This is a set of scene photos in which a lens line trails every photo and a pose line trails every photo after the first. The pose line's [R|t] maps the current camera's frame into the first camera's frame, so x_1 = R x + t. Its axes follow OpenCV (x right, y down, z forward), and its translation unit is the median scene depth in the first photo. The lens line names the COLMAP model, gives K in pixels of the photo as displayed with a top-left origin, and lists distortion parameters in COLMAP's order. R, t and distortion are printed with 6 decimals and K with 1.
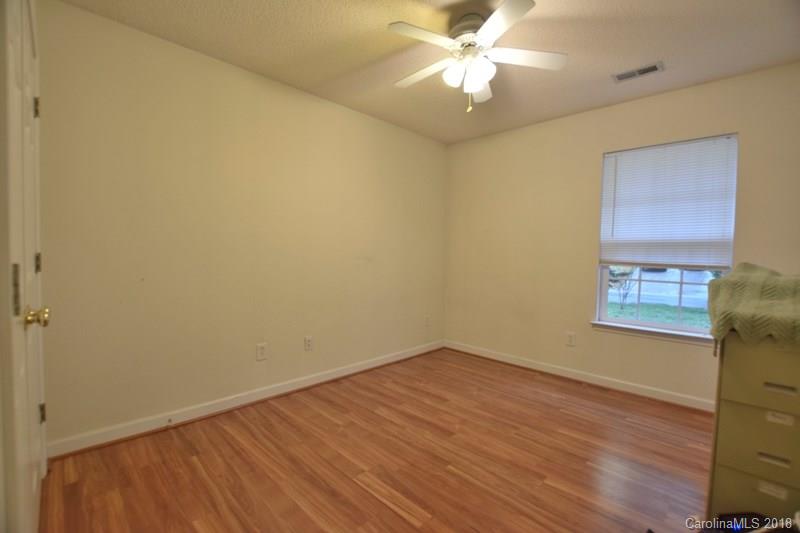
lens RADIAL K [[350.7, 0, 402.9], [0, 350.7, 264.9], [0, 0, 1]] dist [-0.017459, -0.001507]
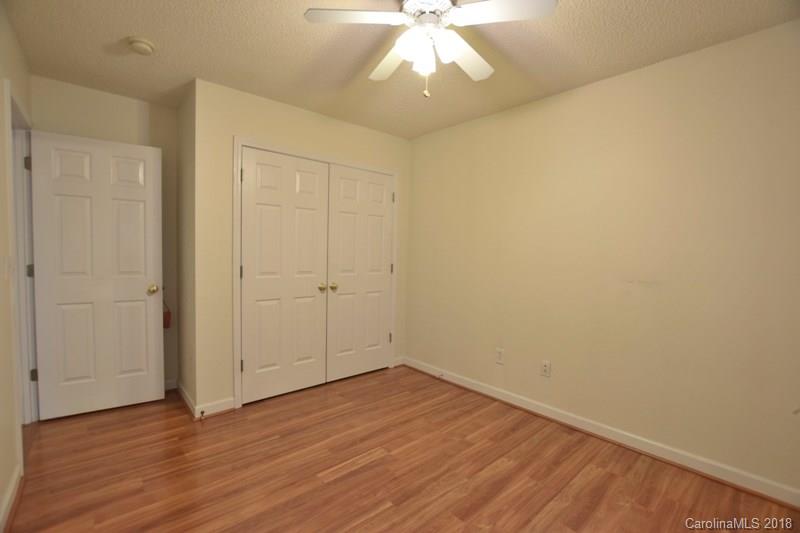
lens RADIAL K [[350.7, 0, 402.8], [0, 350.7, 265.2], [0, 0, 1]] dist [-0.017459, -0.001507]
pose [[-0.054258, 0.021945, -0.998286, 0.881167], [-0.055522, 0.998145, 0.024960, -0.064842], [0.996982, 0.056781, -0.052939, 0.890090]]
